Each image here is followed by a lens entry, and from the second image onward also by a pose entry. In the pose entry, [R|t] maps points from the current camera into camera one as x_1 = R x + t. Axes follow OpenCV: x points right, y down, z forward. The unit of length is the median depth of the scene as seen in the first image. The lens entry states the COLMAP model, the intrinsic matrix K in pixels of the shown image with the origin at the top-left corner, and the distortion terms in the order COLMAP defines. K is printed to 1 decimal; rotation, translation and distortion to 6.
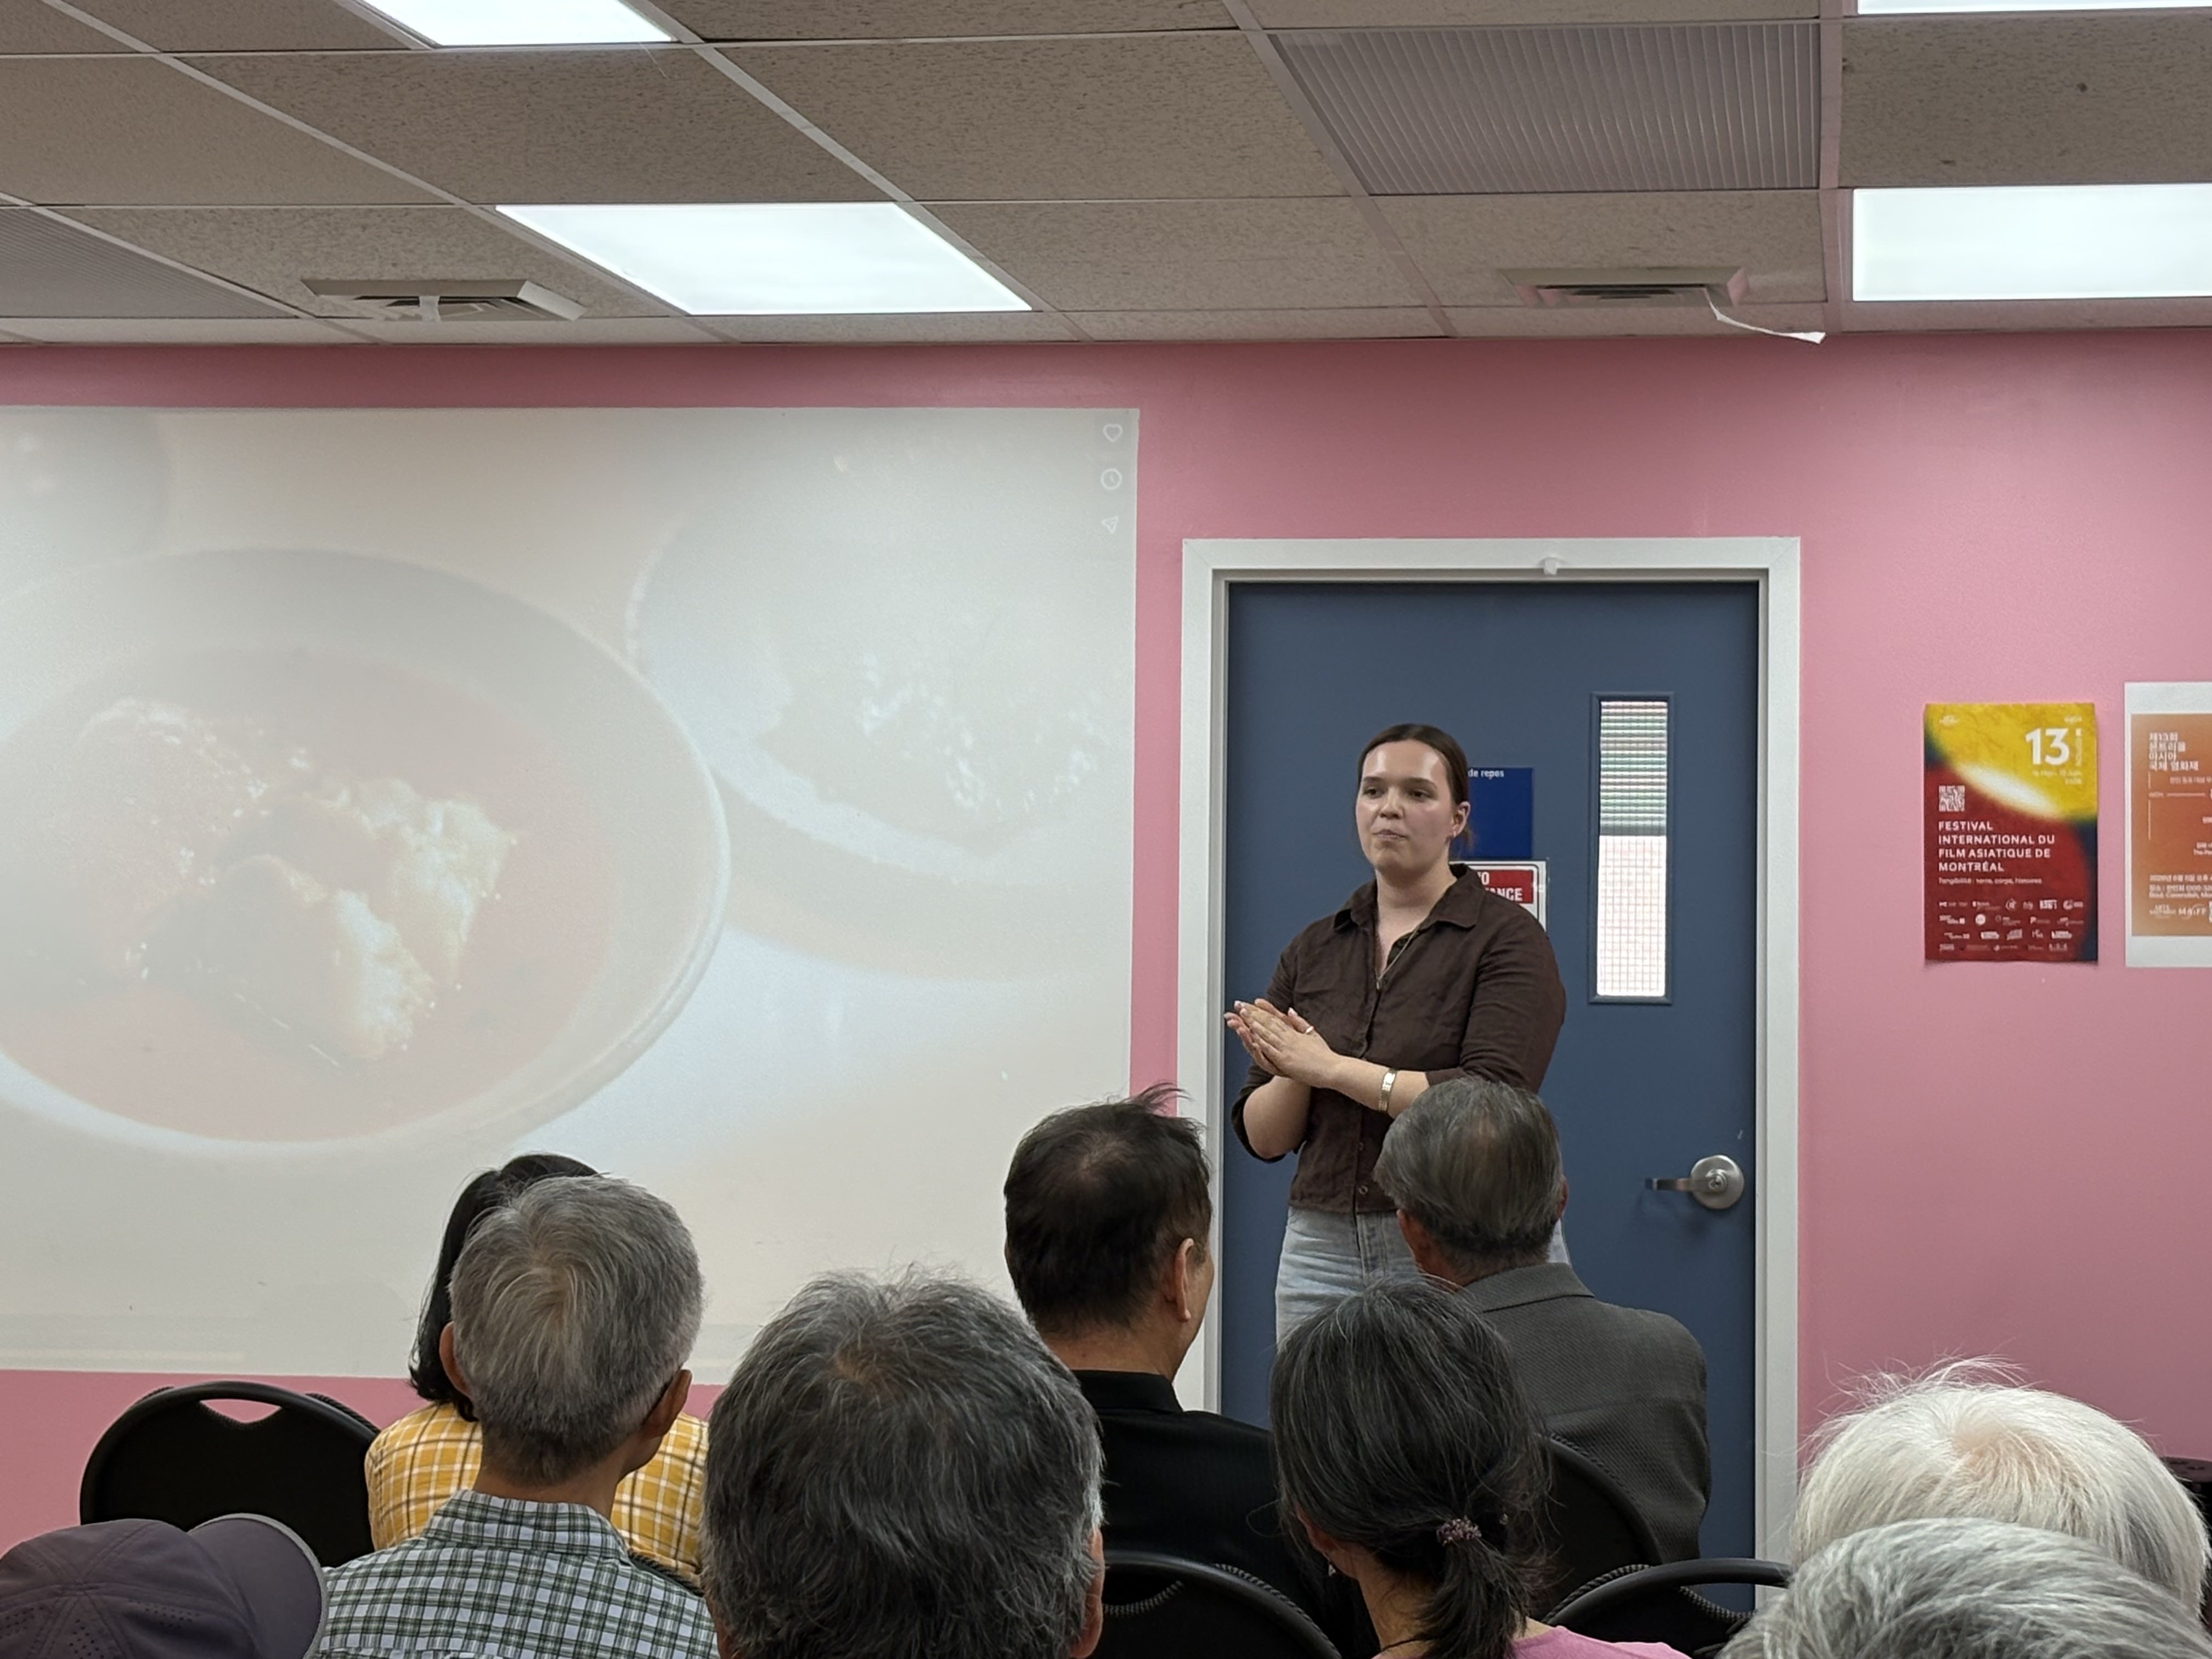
lens RADIAL K [[4782.1, 0, 1106.0], [0, 4782.1, 829.5], [0, 0, 1]] dist [0.063074, -0.648537]
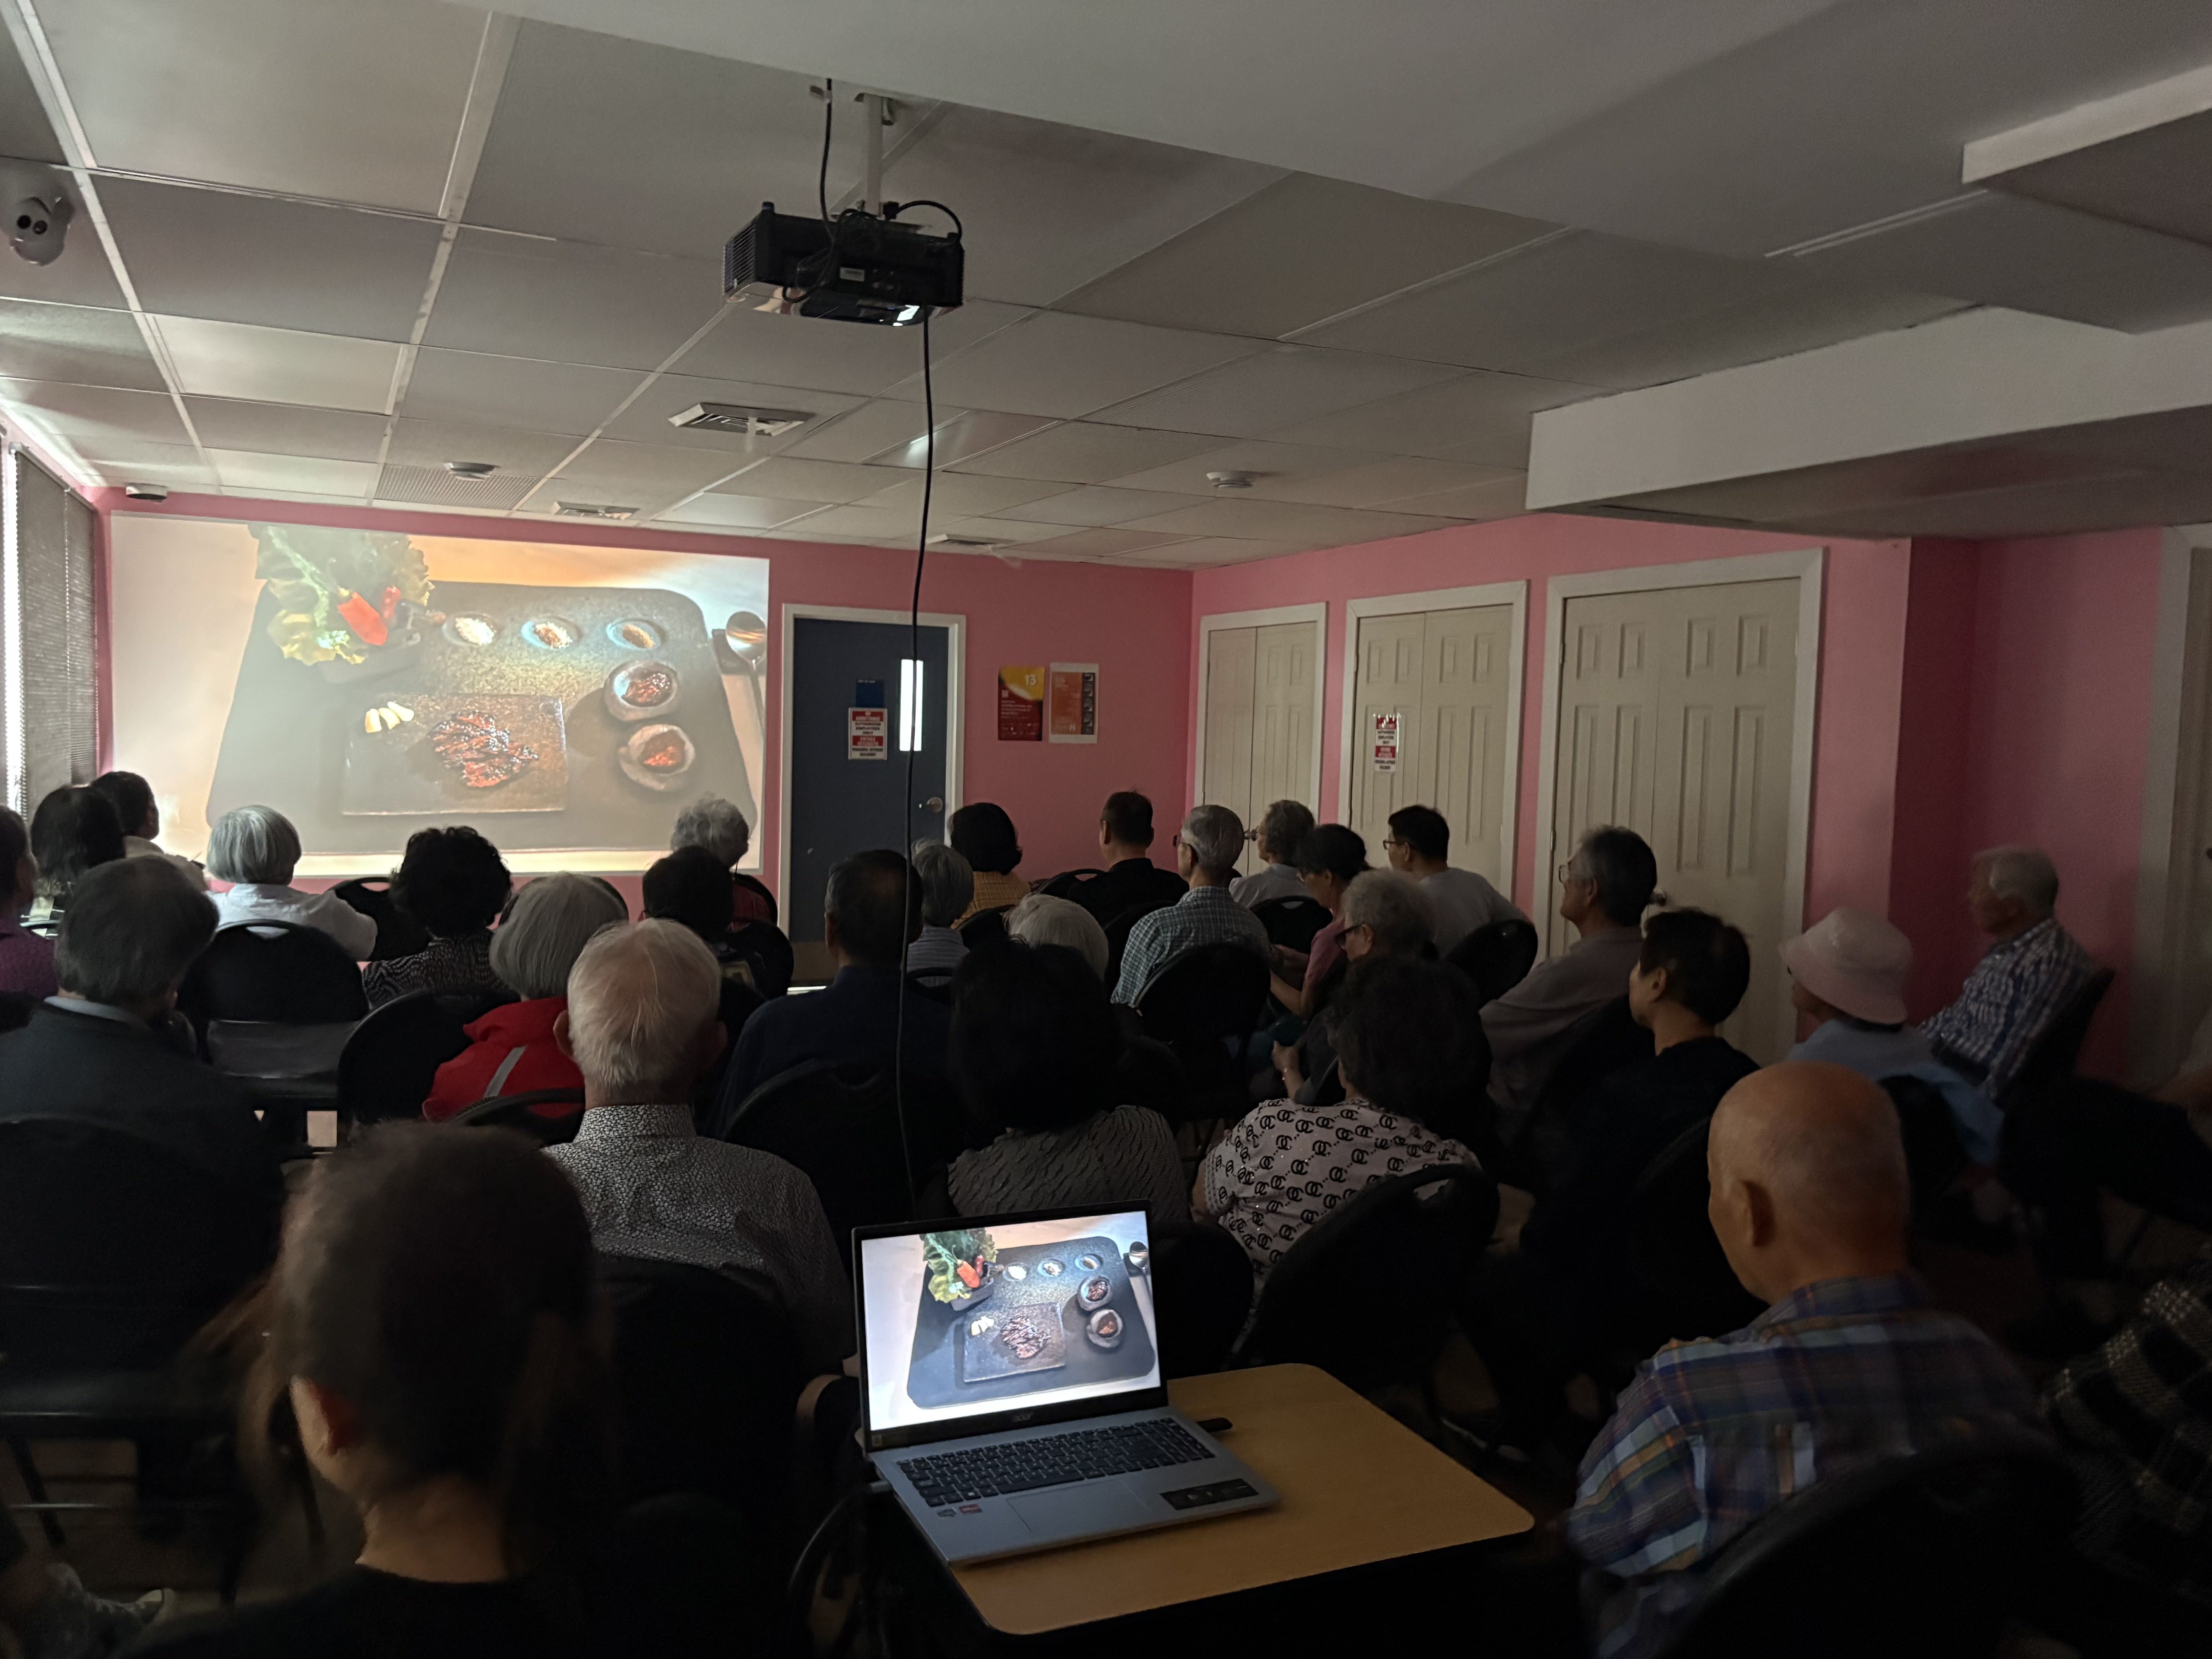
lens RADIAL K [[1666.5, 0, 1111.3], [0, 1666.5, 830.1], [0, 0, 1]] dist [0.041260, -0.055006]
pose [[0.827128, -0.019842, 0.561663, -0.442969], [-0.029155, 0.996516, 0.078140, -0.004622], [-0.561256, -0.081007, 0.823668, -0.044074]]
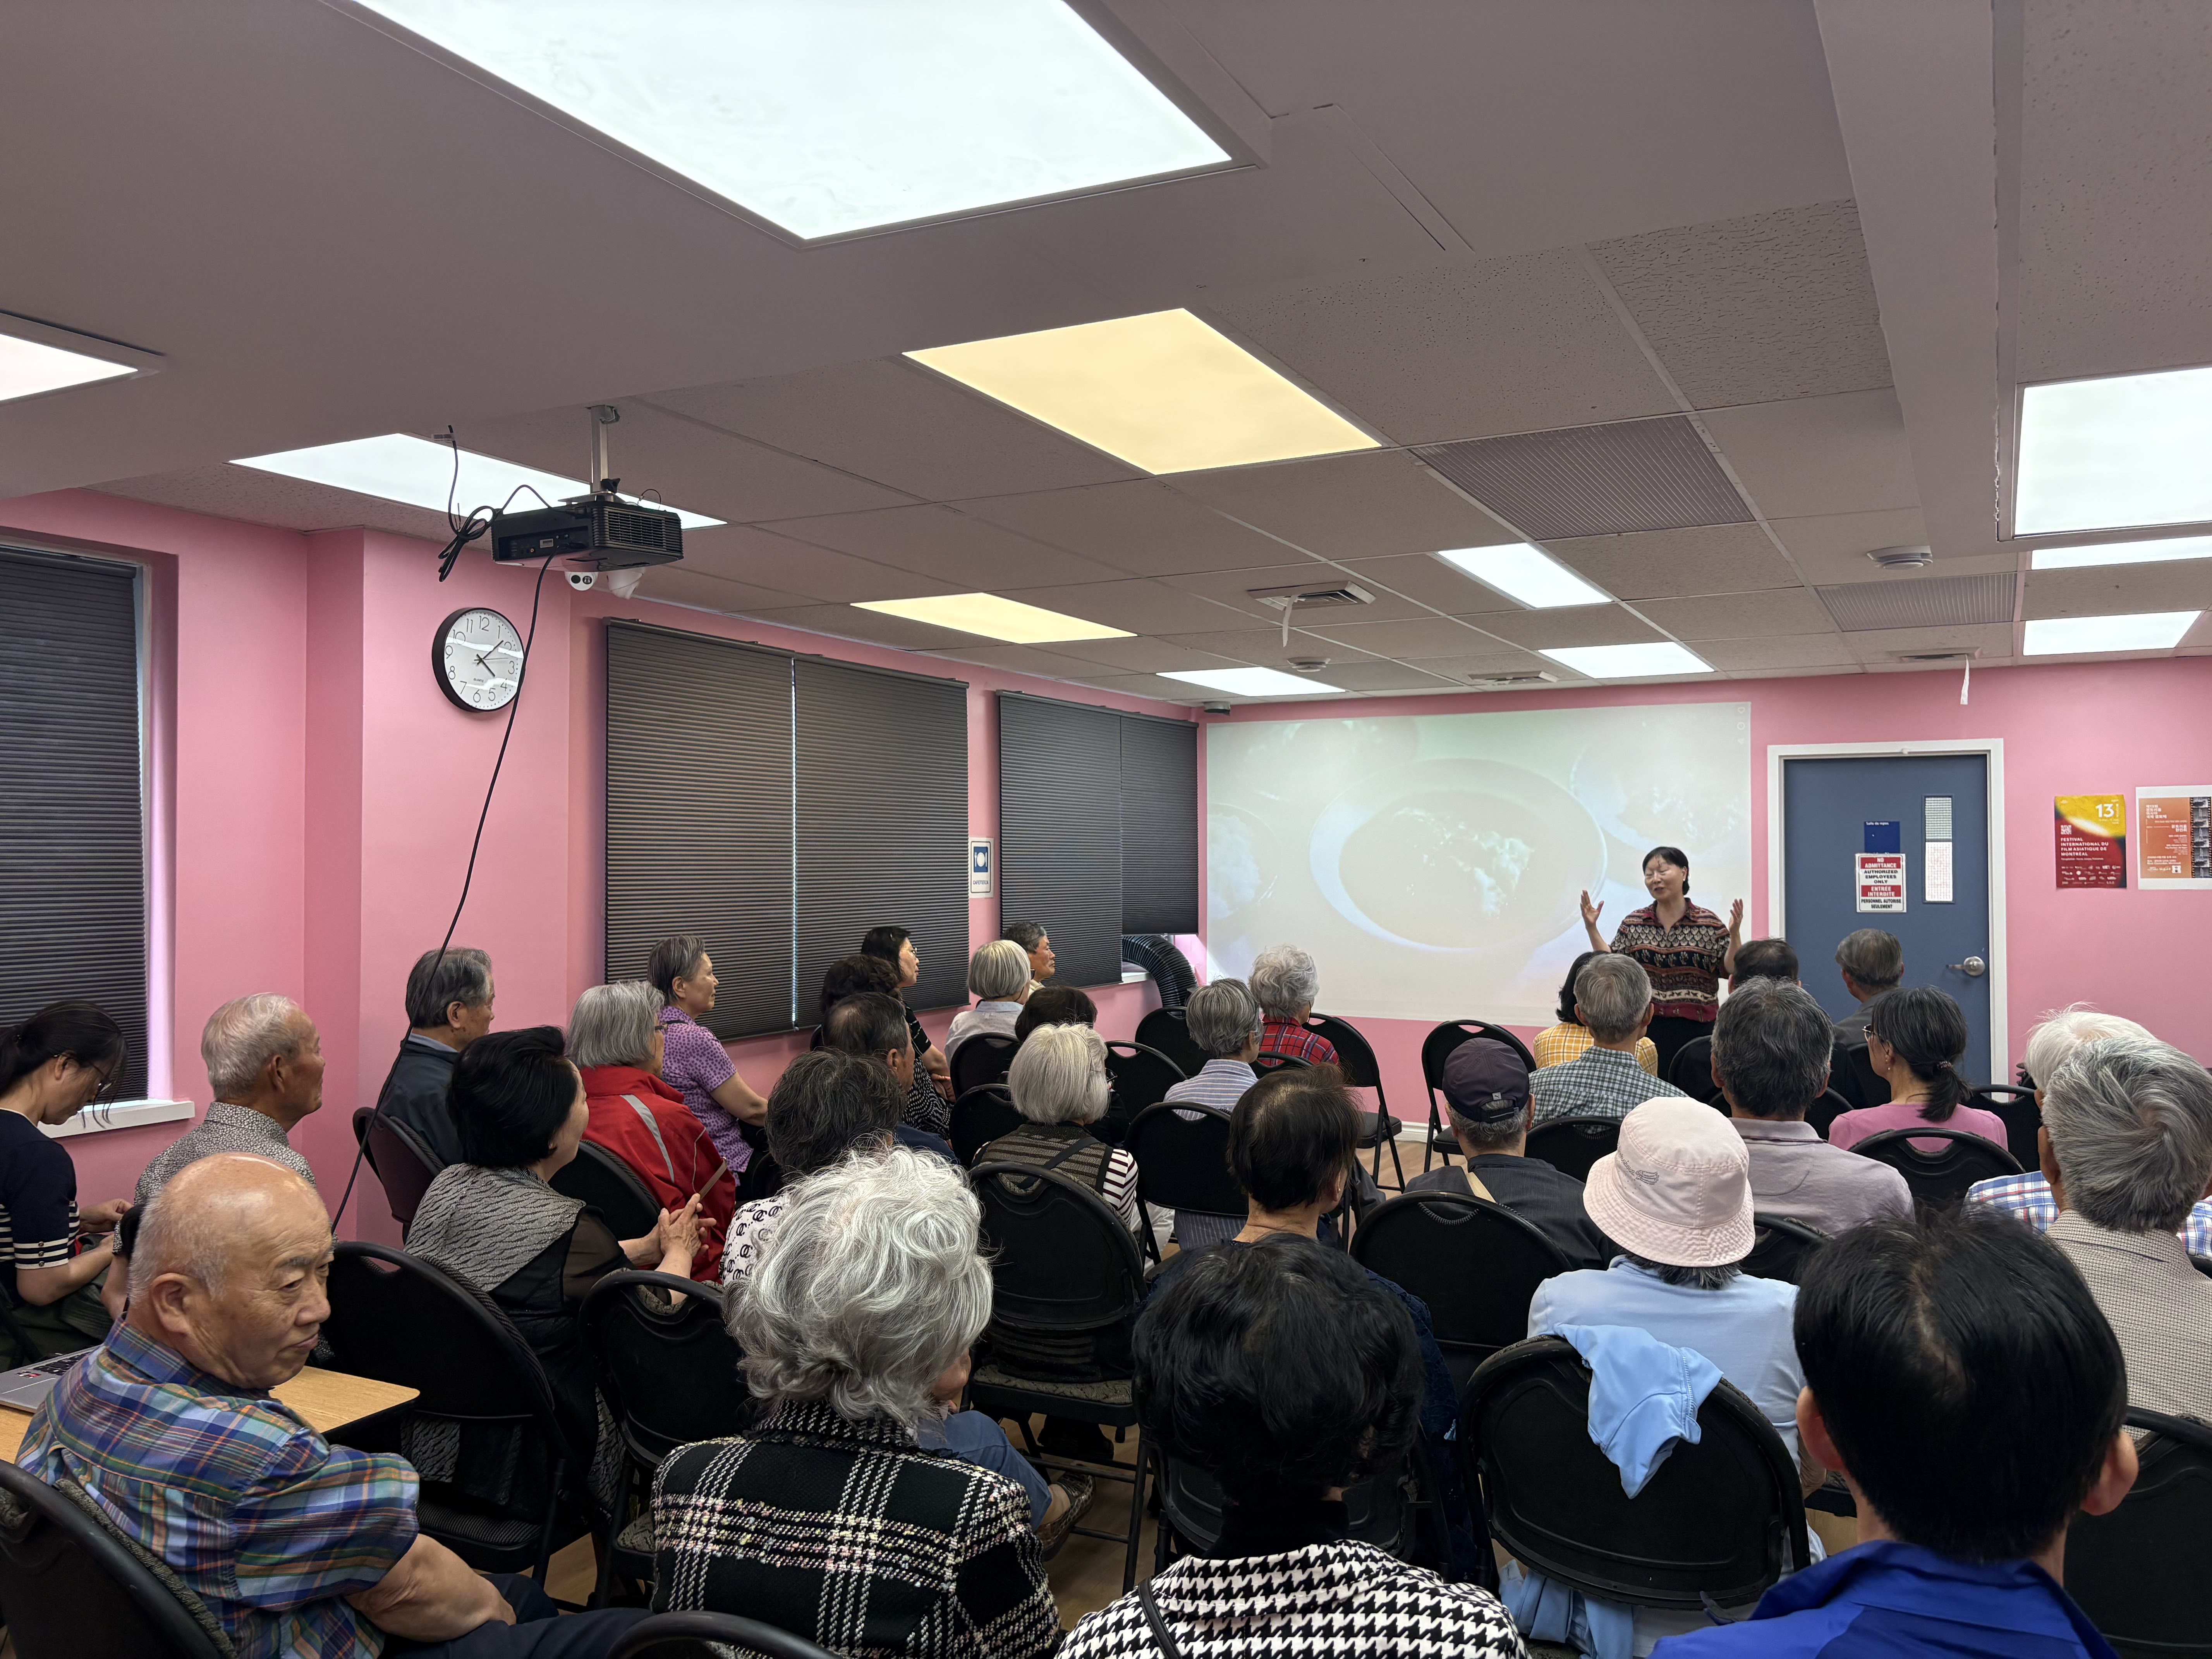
lens RADIAL K [[1666.5, 0, 1111.3], [0, 1666.5, 830.1], [0, 0, 1]] dist [0.041260, -0.055006]
pose [[0.945233, -0.015976, -0.326004, -0.031268], [0.013447, 0.999859, -0.010008, -0.003916], [0.326118, 0.005076, 0.945315, -0.111774]]
